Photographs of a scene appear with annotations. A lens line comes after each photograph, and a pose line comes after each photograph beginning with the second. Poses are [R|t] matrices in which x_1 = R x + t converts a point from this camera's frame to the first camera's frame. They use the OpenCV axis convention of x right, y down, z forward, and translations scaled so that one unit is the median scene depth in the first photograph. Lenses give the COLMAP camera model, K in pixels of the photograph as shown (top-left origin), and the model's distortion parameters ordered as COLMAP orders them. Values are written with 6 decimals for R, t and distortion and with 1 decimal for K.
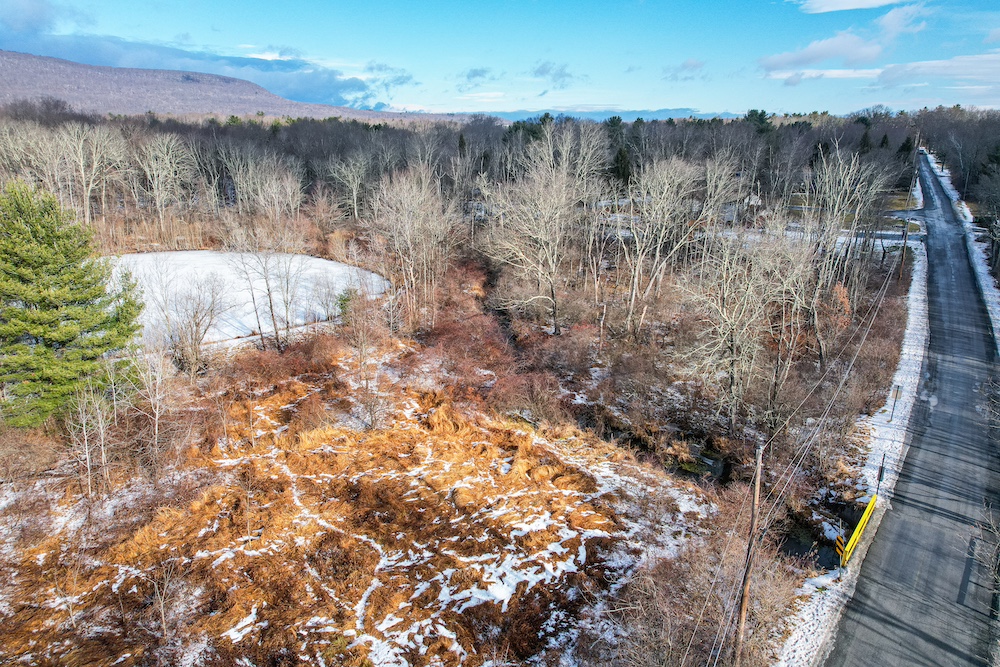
lens RADIAL K [[639.4, 0, 503.5], [0, 639.4, 335.2], [0, 0, 1]] dist [-0.083224, 0.078381]
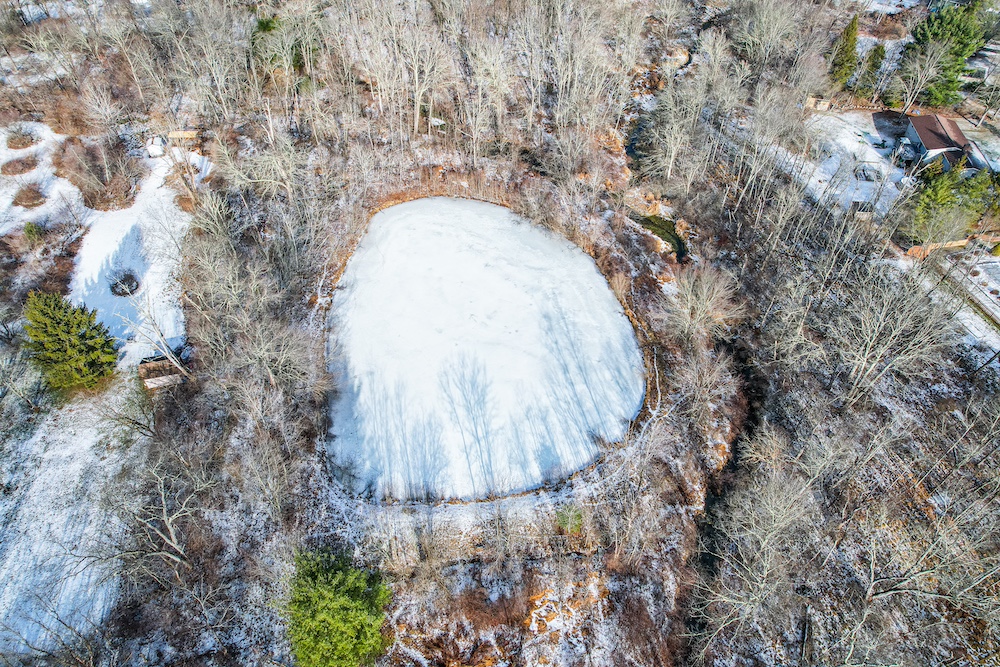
lens RADIAL K [[639.4, 0, 503.5], [0, 639.4, 335.2], [0, 0, 1]] dist [-0.083224, 0.078381]
pose [[0.859604, 0.373540, -0.348640, -0.150714], [-0.162500, 0.846749, 0.506567, -1.739500], [0.484433, -0.378793, 0.788569, 0.394472]]
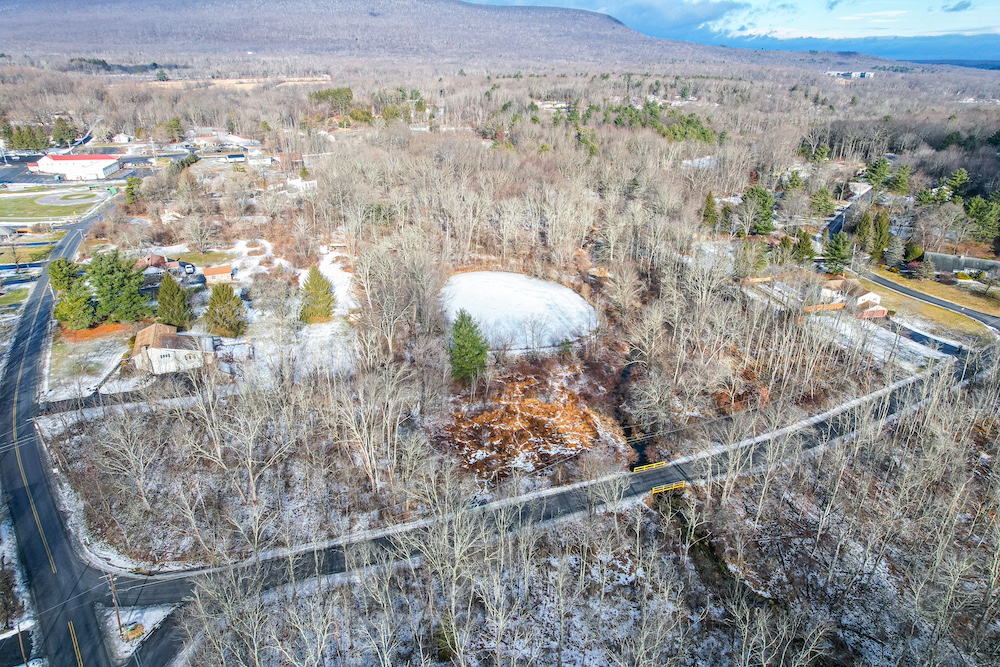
lens RADIAL K [[639.4, 0, 503.5], [0, 639.4, 335.2], [0, 0, 1]] dist [-0.083224, 0.078381]
pose [[0.870862, 0.206222, -0.446174, 1.260871], [-0.157340, 0.976925, 0.144432, -0.801267], [0.465664, -0.055579, 0.883215, -2.494026]]
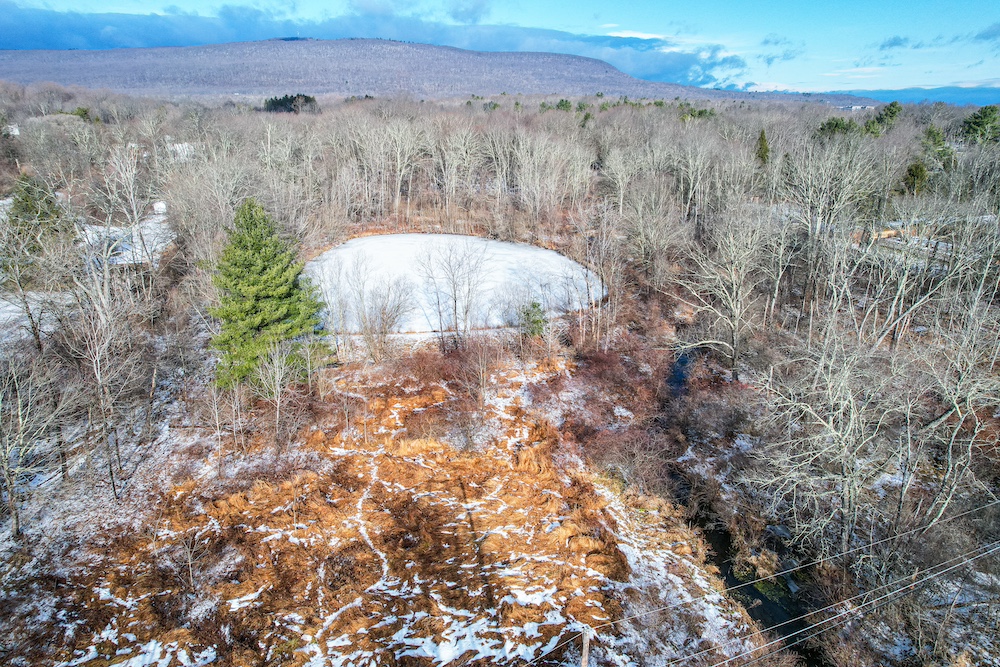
lens RADIAL K [[639.4, 0, 503.5], [0, 639.4, 335.2], [0, 0, 1]] dist [-0.083224, 0.078381]
pose [[0.873954, 0.163953, -0.457519, 0.408401], [-0.149442, 0.986428, 0.068025, -0.168508], [0.462462, 0.008922, 0.886594, 0.109850]]
